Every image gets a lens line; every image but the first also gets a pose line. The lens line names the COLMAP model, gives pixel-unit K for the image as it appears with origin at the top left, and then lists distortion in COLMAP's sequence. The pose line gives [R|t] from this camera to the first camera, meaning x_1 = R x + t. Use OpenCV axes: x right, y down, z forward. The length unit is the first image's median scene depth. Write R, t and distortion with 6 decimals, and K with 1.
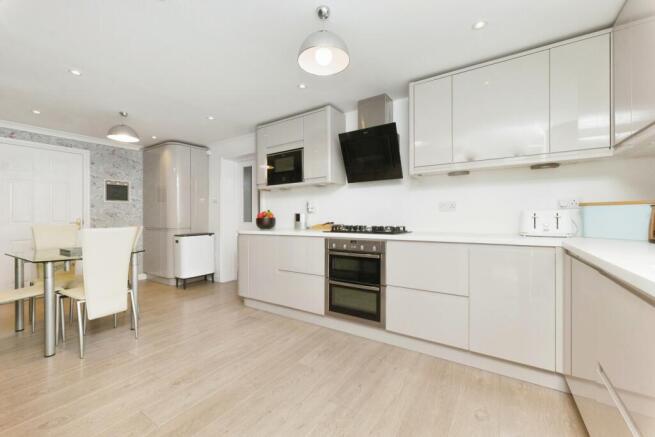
lens RADIAL K [[268.3, 0, 329.2], [0, 268.3, 215.3], [0, 0, 1]] dist [-0.002299, -0.000198]
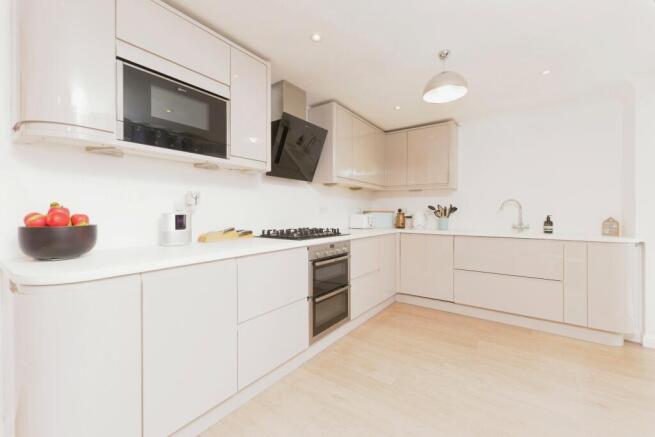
lens RADIAL K [[268.3, 0, 329.8], [0, 268.3, 219.1], [0, 0, 1]] dist [-0.002299, -0.000198]
pose [[0.036610, -0.008194, 0.999296, -0.797013], [-0.000336, 0.999966, 0.008211, -0.002841], [-0.999330, -0.000637, 0.036606, 0.921986]]
